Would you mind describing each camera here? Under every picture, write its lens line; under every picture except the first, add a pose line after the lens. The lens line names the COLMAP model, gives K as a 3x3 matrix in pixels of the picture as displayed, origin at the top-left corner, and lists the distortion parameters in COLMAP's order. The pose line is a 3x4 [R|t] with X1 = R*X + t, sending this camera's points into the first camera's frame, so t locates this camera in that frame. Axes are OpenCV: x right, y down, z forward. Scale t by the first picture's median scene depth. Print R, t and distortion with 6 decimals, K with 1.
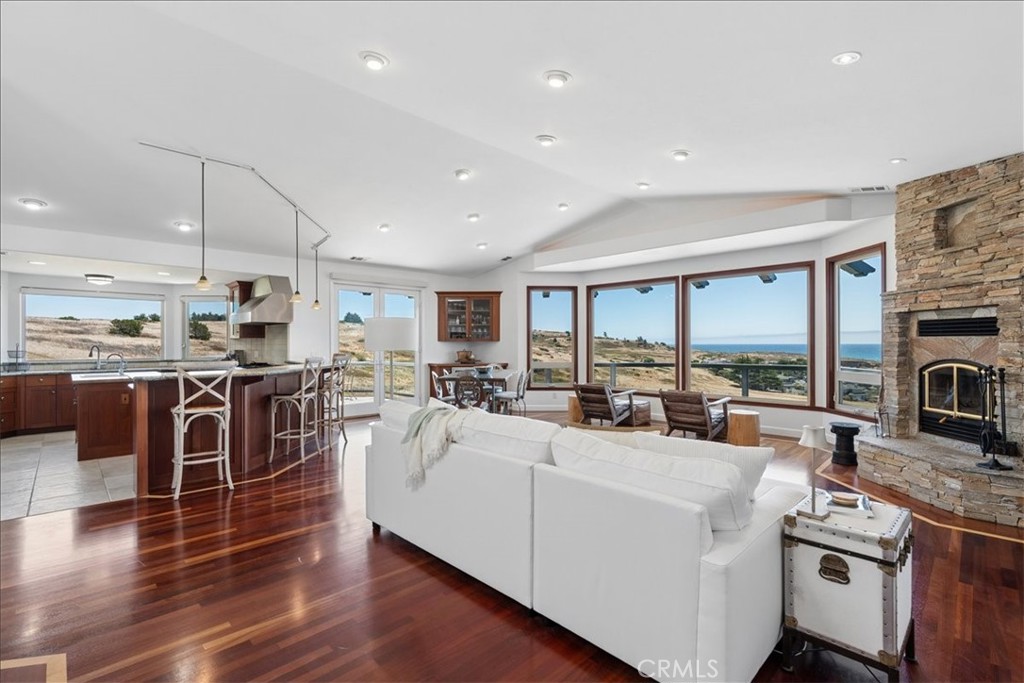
lens RADIAL K [[468.2, 0, 510.7], [0, 468.2, 343.7], [0, 0, 1]] dist [-0.004775, -0.000332]
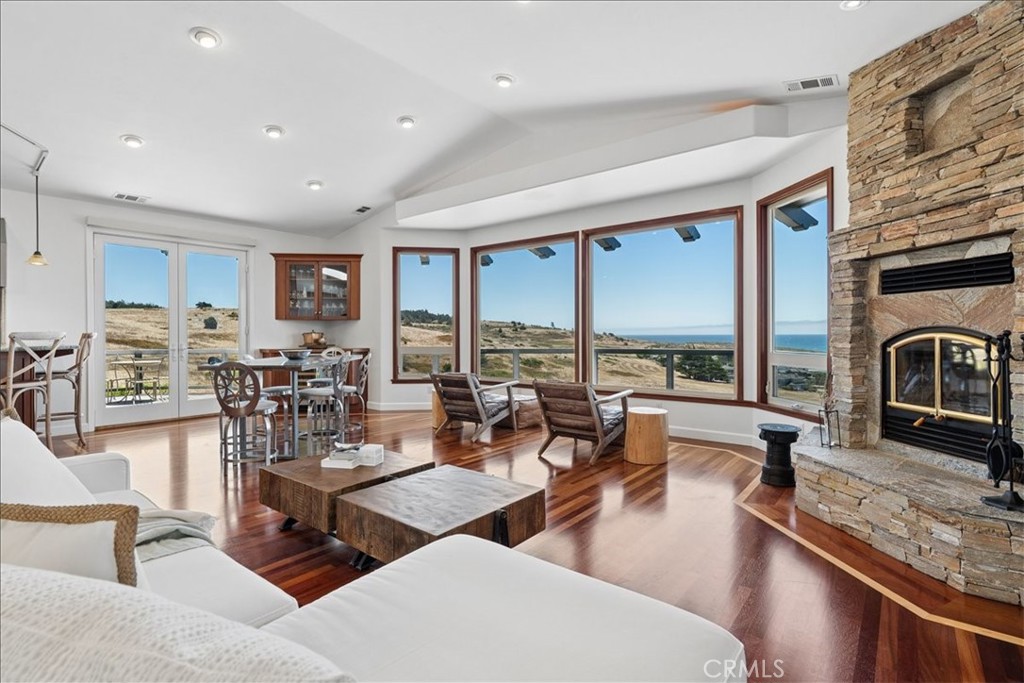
lens RADIAL K [[495.9, 0, 508.7], [0, 495.9, 337.4], [0, 0, 1]] dist [-0.008688, 0.001588]
pose [[0.993953, -0.001733, 0.109794, 0.204262], [0.001108, 0.999983, 0.005746, 0.030248], [-0.109802, -0.005590, 0.993938, 0.271451]]
